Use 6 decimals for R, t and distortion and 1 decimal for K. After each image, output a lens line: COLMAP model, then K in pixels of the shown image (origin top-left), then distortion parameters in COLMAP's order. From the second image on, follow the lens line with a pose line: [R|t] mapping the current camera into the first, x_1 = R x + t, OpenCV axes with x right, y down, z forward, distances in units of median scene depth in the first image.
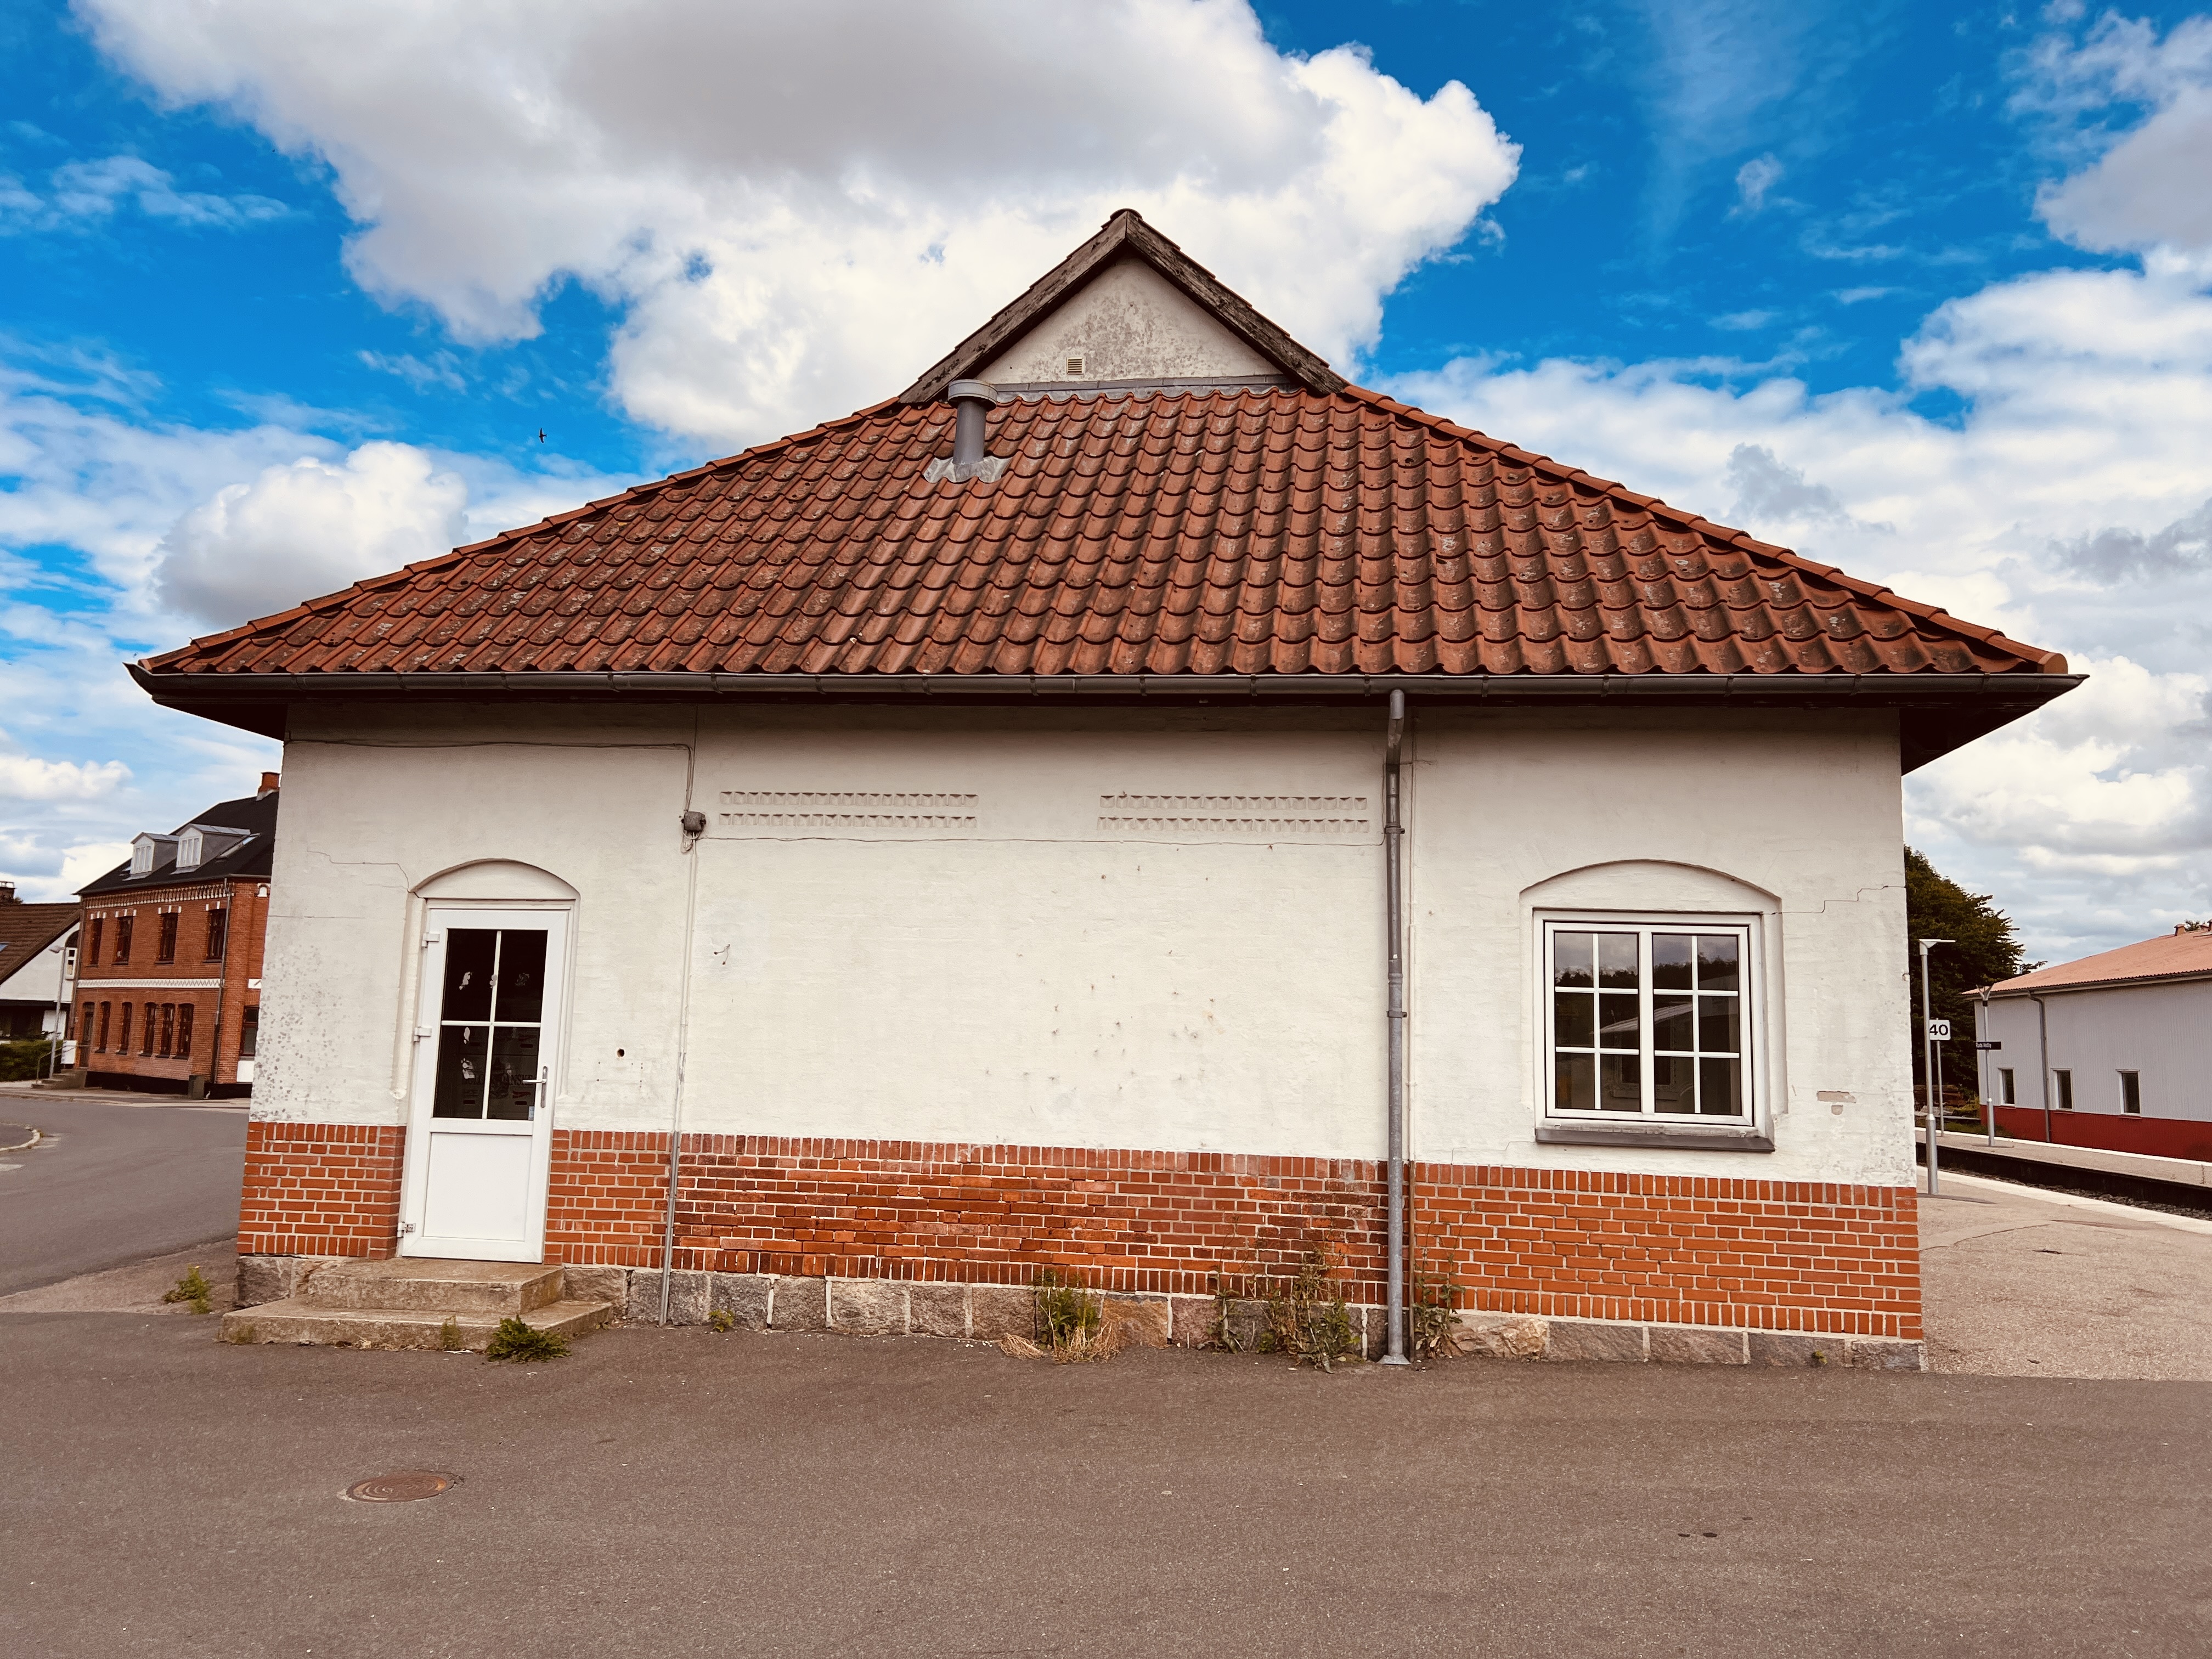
lens RADIAL K [[1633.3, 0, 1101.4], [0, 1633.3, 821.6], [0, 0, 1]] dist [0.120939, -0.208123]
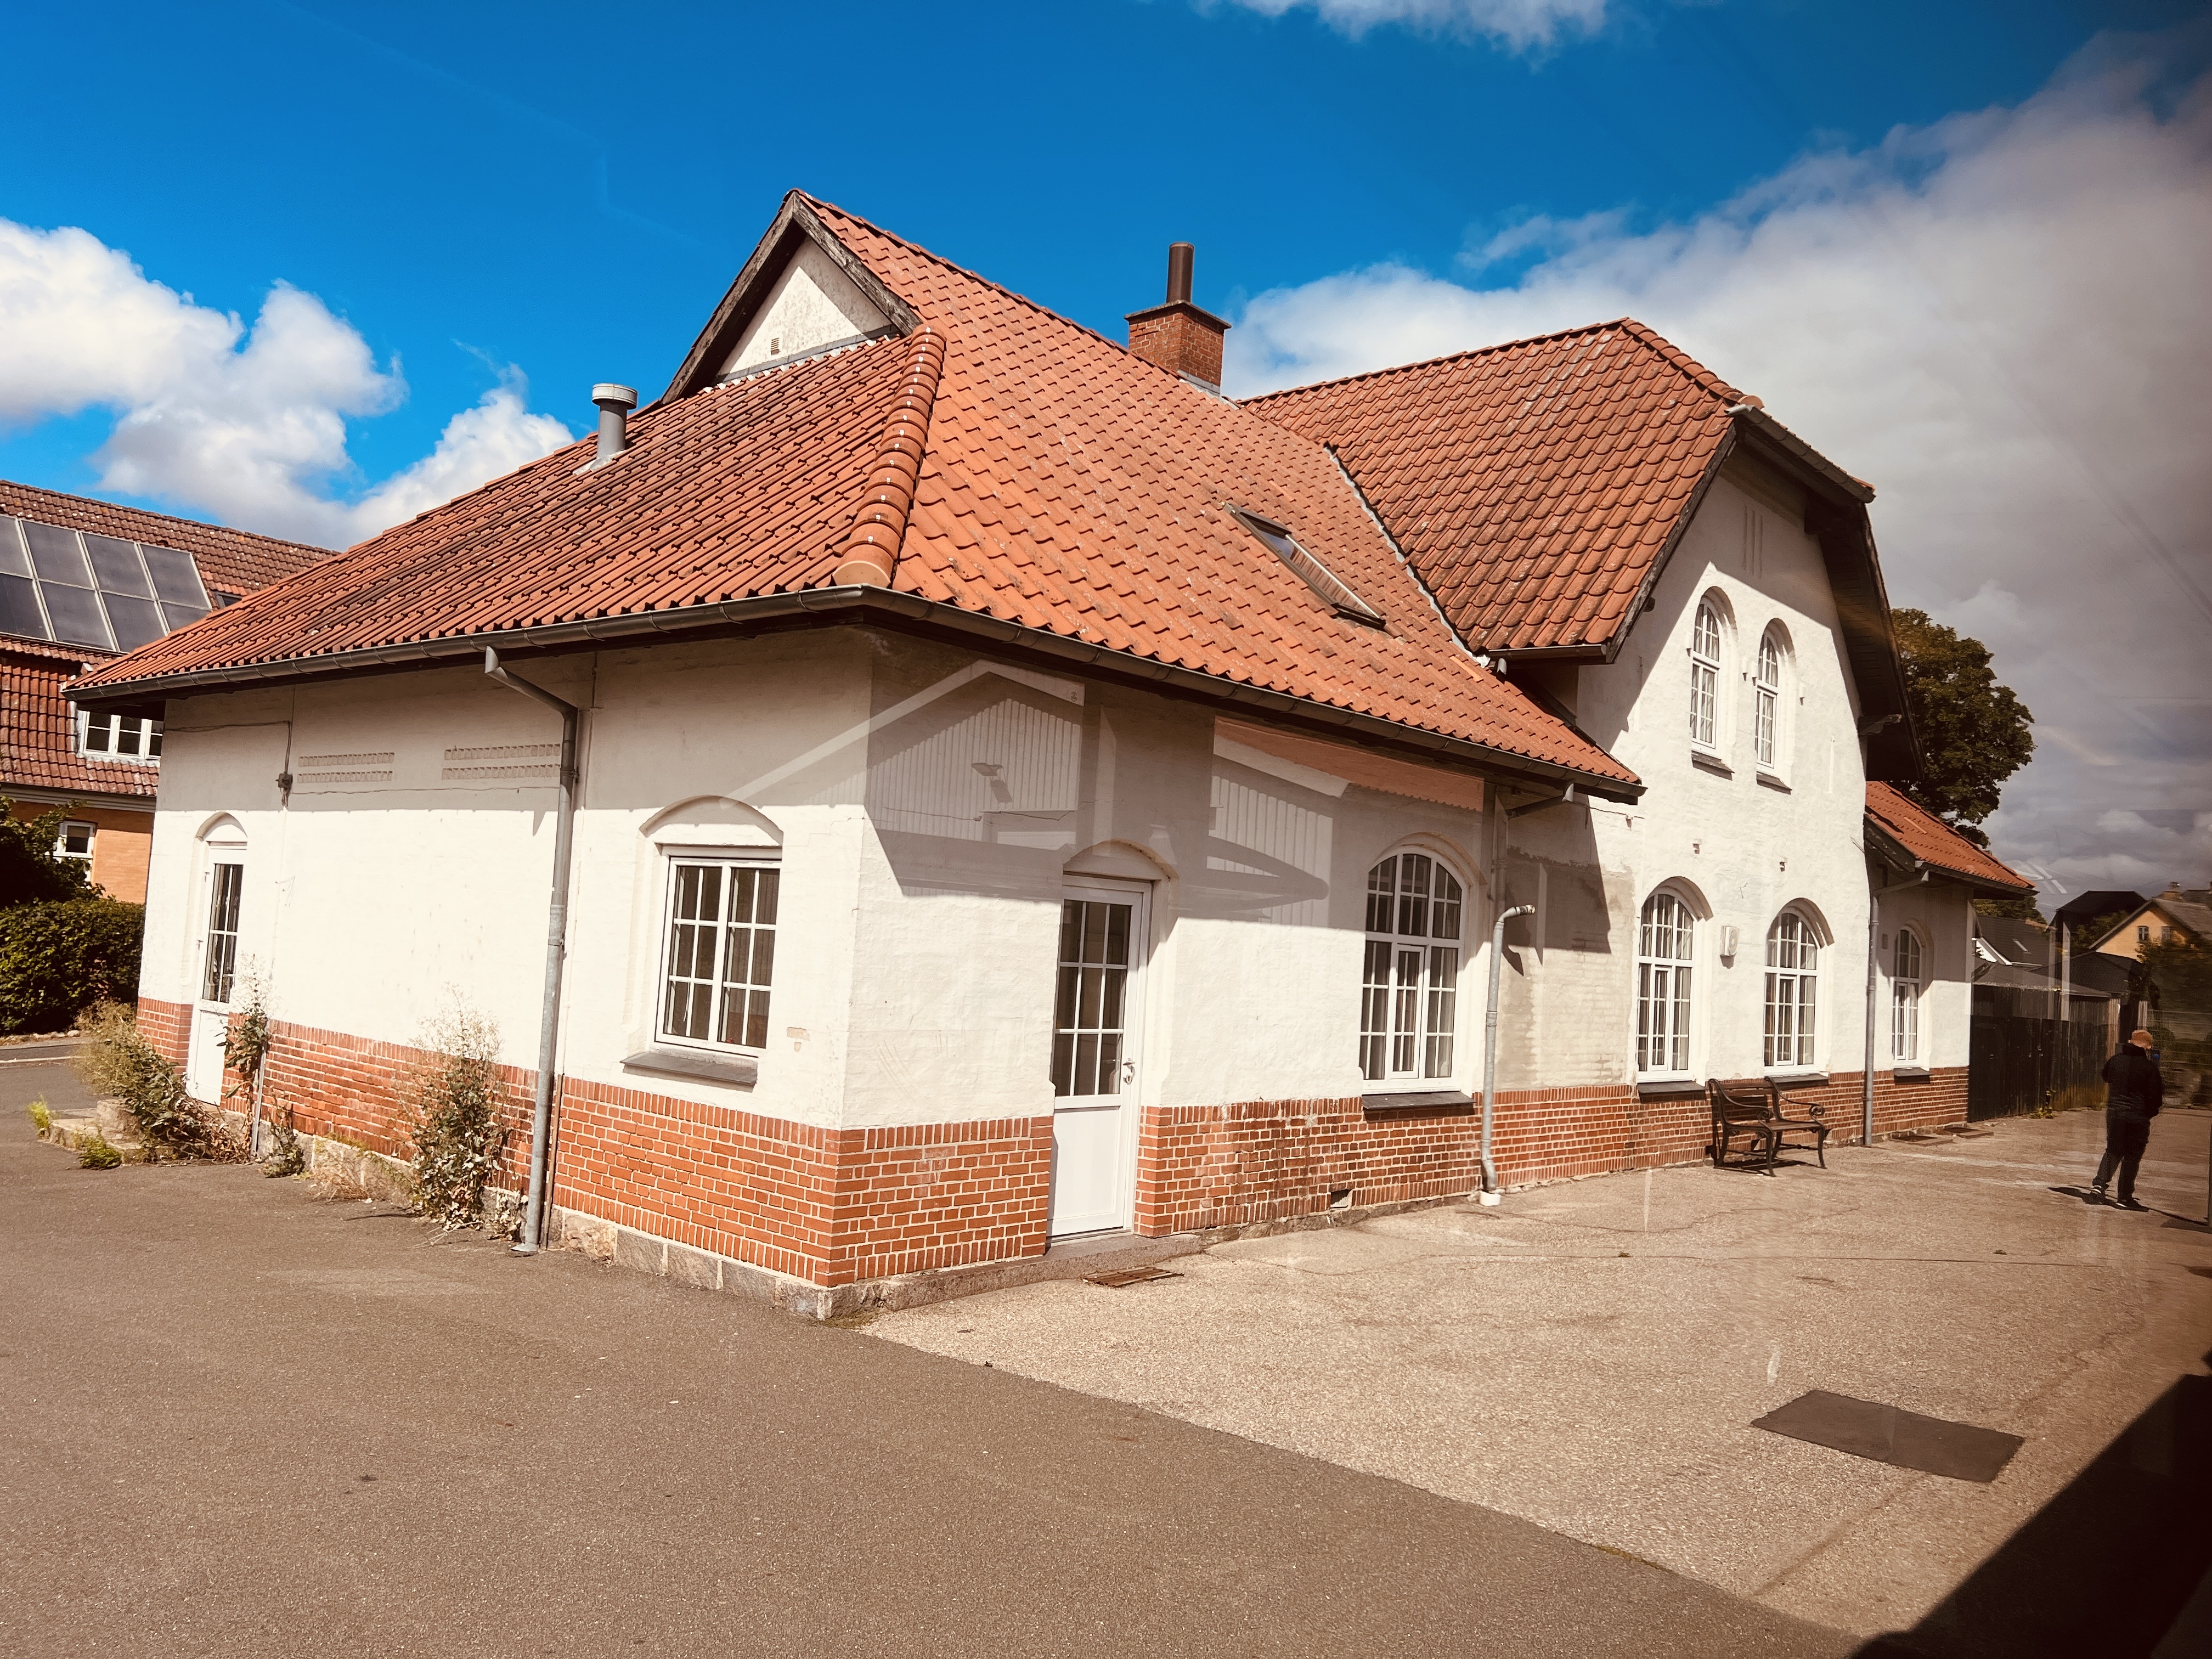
lens RADIAL K [[1650.5, 0, 1096.7], [0, 1650.5, 825.4], [0, 0, 1]] dist [0.087992, -0.108526]
pose [[0.827427, -0.012938, -0.561424, 1.070487], [0.035035, 0.998976, 0.028613, 0.020335], [0.560479, -0.043345, 0.827034, 0.279015]]
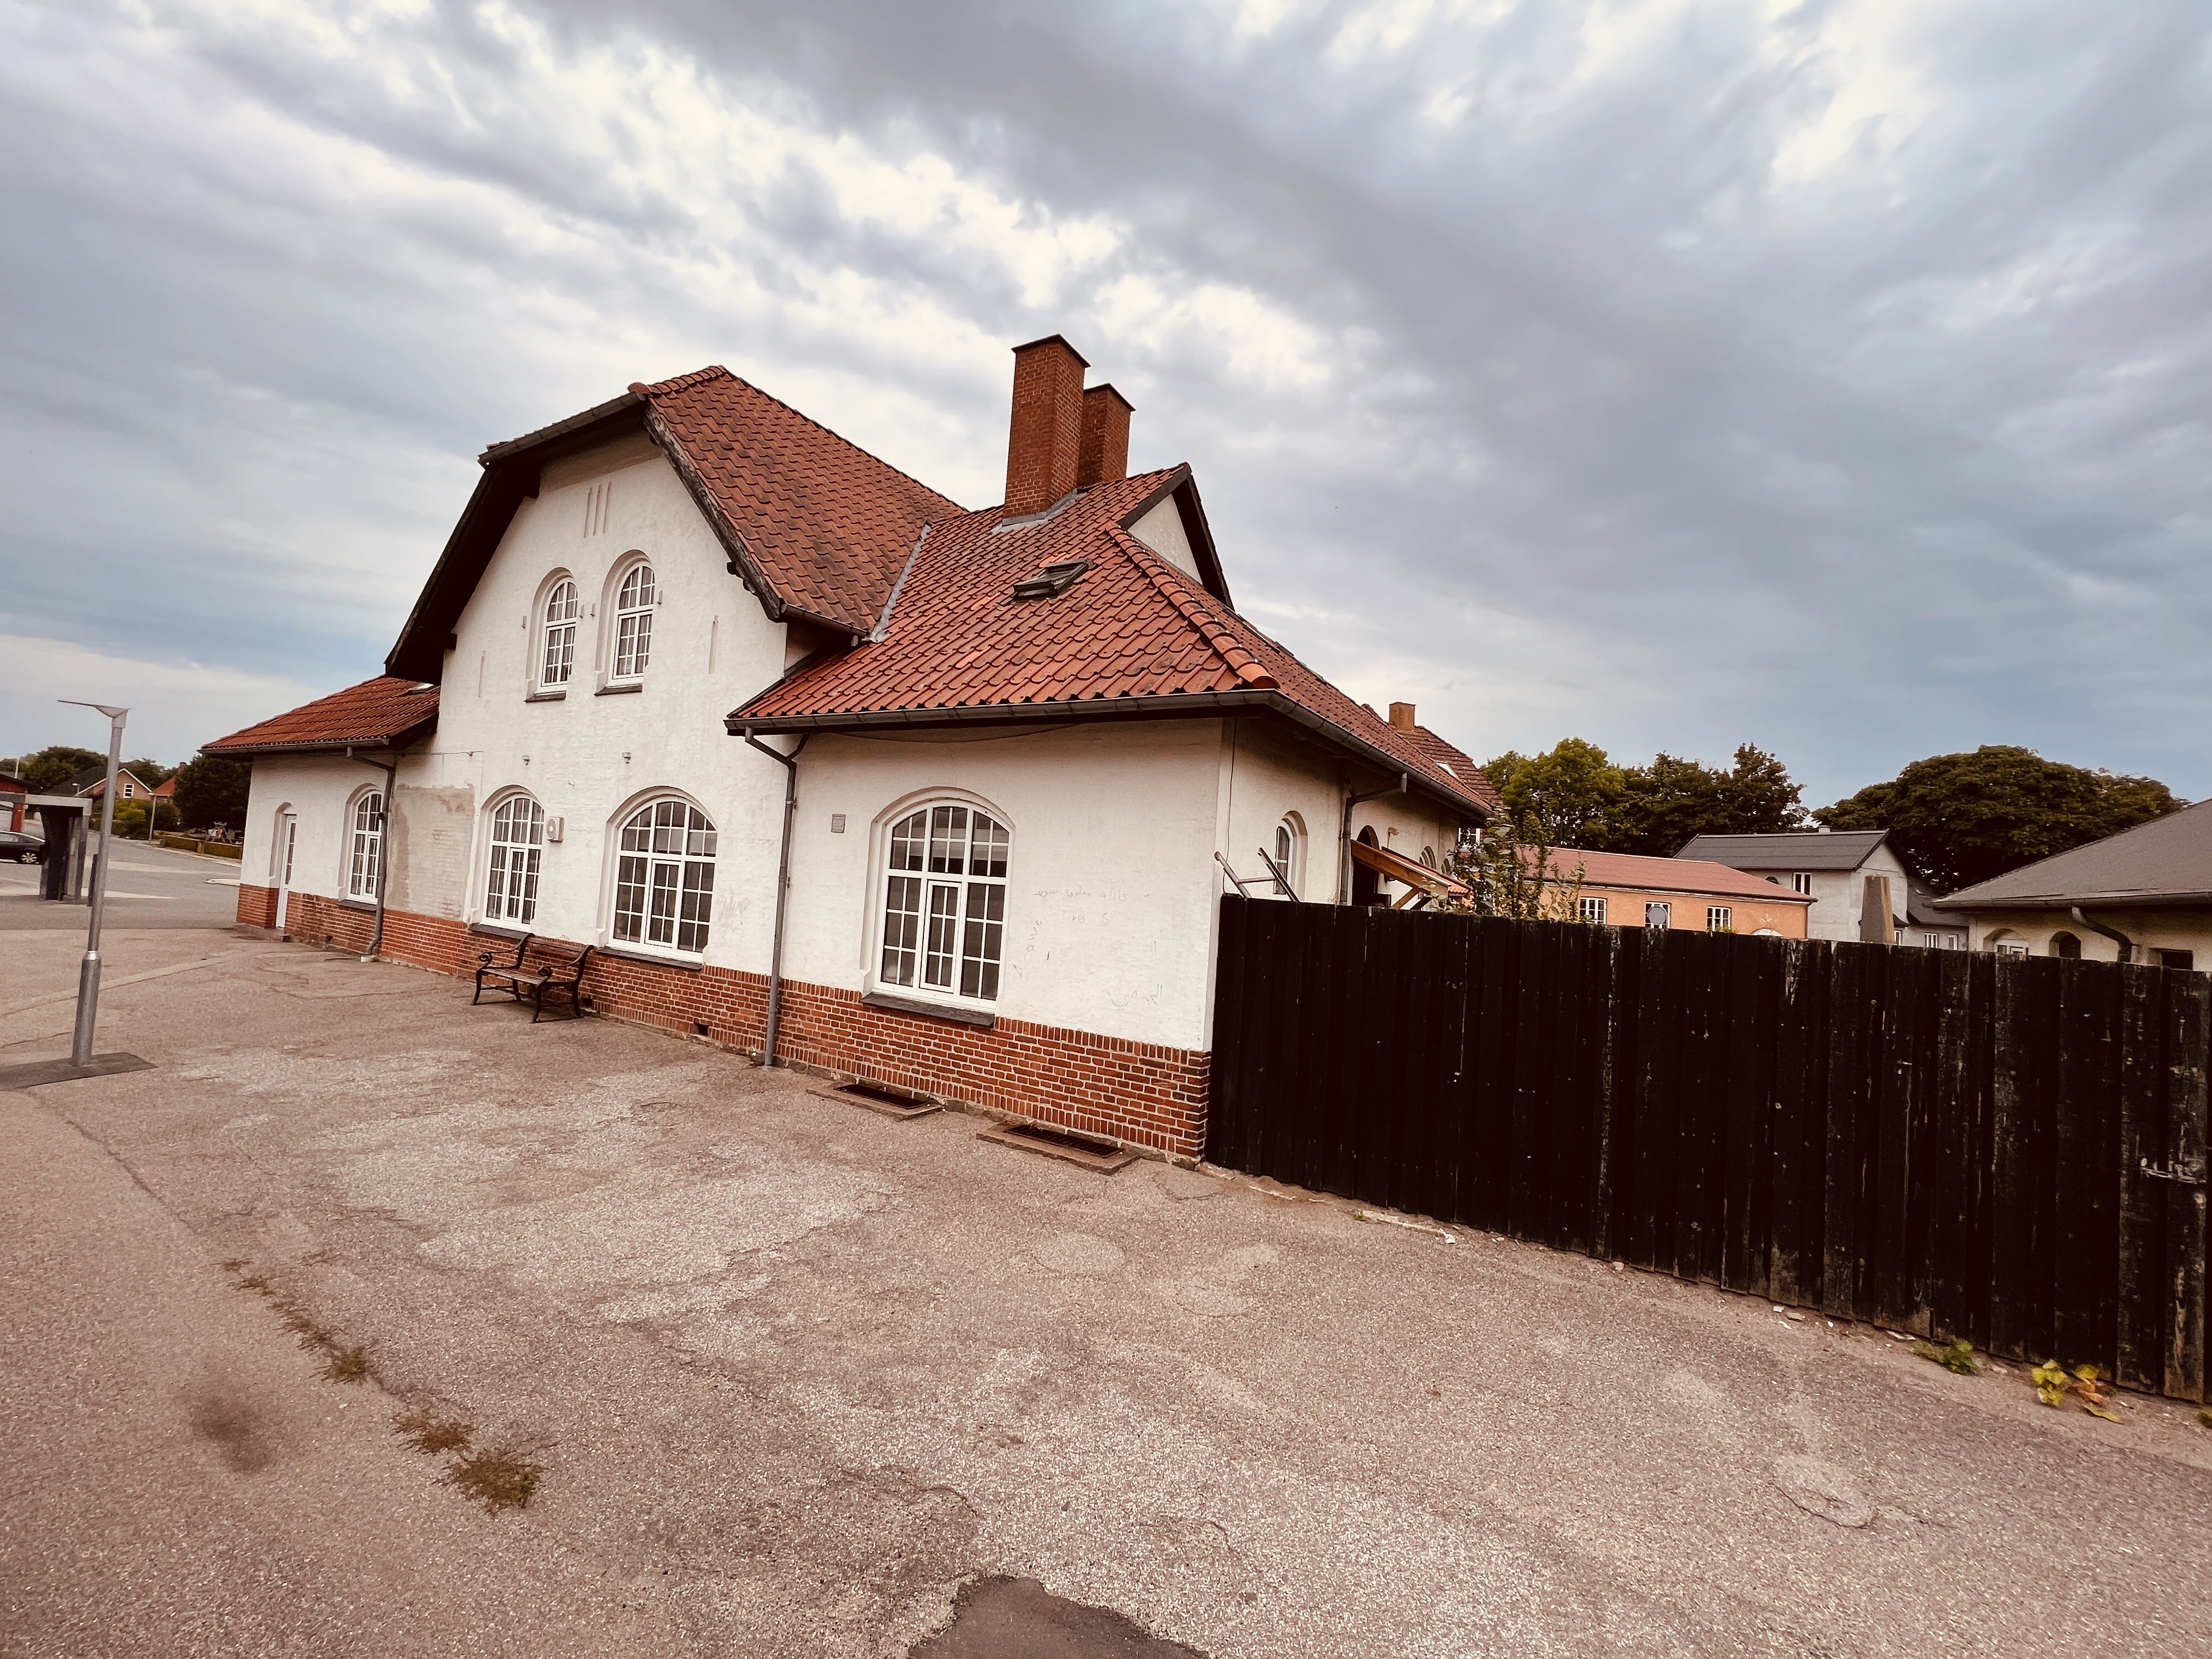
lens RADIAL K [[943.0, 0, 1043.0], [0, 943.0, 869.2], [0, 0, 1]] dist [-0.000018, 0.000071]
pose [[-0.454279, -0.094083, -0.885877, 1.461560], [0.021579, 0.992954, -0.116521, 0.444619], [0.890598, -0.072049, -0.449048, 3.342394]]
